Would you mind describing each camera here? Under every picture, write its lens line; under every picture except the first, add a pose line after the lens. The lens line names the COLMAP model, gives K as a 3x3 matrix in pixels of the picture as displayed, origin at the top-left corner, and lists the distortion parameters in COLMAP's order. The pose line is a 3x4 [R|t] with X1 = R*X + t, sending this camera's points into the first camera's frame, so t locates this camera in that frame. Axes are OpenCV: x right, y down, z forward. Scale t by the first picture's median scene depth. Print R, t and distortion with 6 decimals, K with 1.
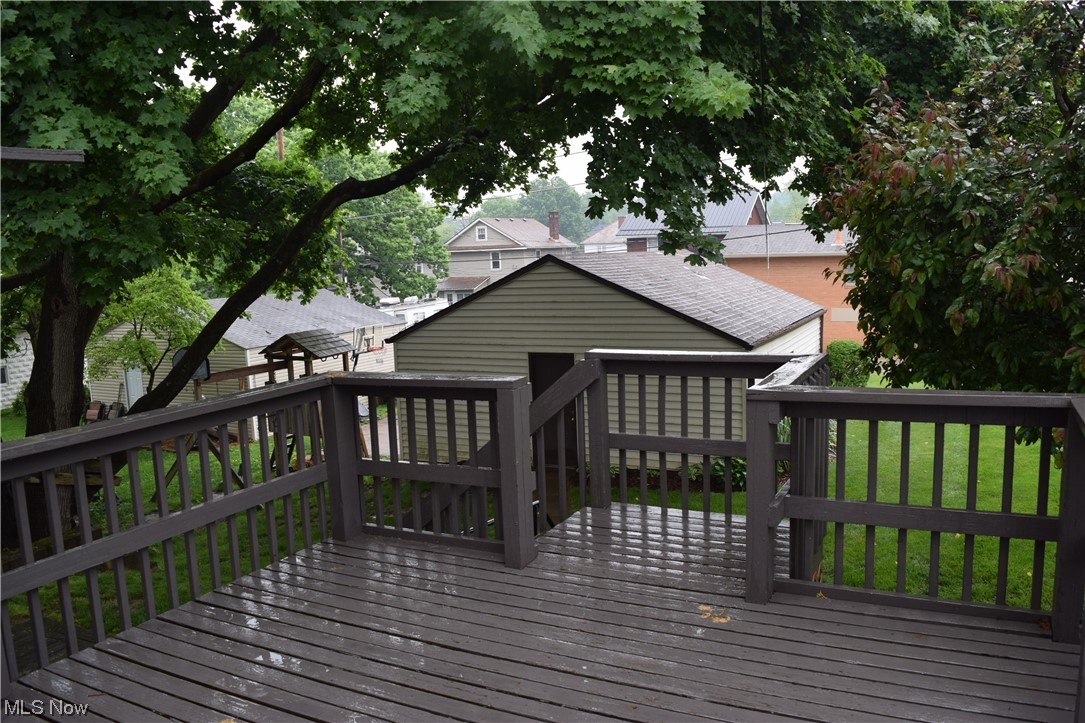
lens RADIAL K [[860.3, 0, 545.1], [0, 860.3, 365.7], [0, 0, 1]] dist [-0.082052, 0.004112]
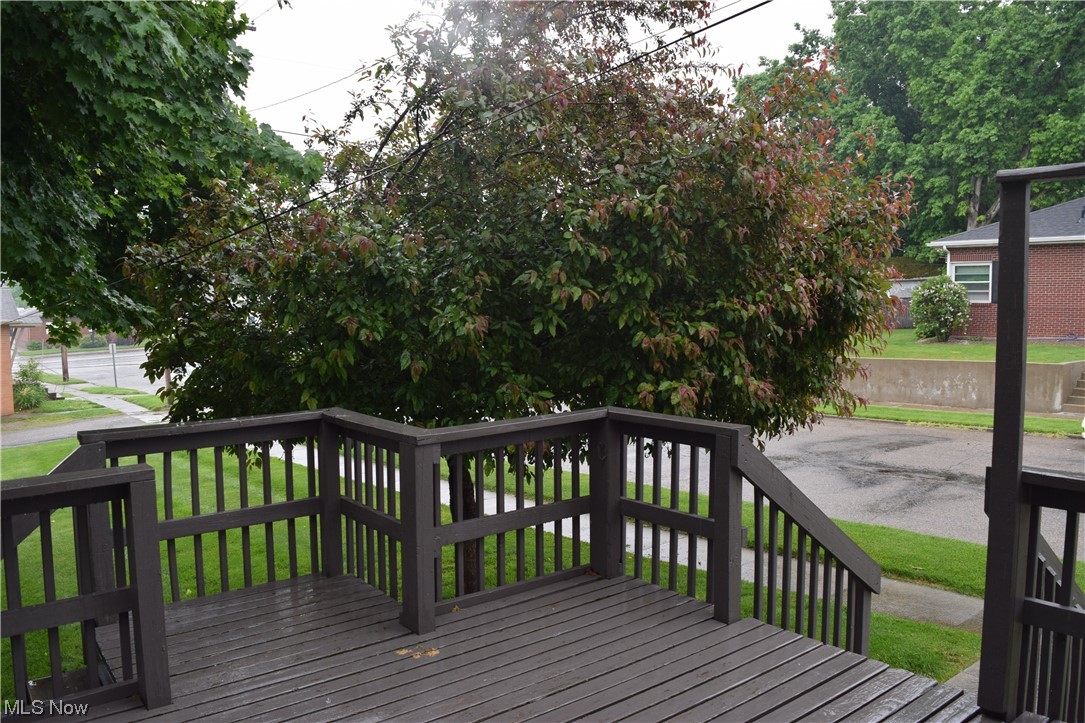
lens RADIAL K [[860.3, 0, 543.3], [0, 860.3, 361.4], [0, 0, 1]] dist [-0.082052, 0.004112]
pose [[0.410750, -0.033630, 0.911127, -0.696945], [0.116793, 0.993027, -0.015999, -0.030925], [-0.904236, 0.112985, 0.411814, 0.395152]]
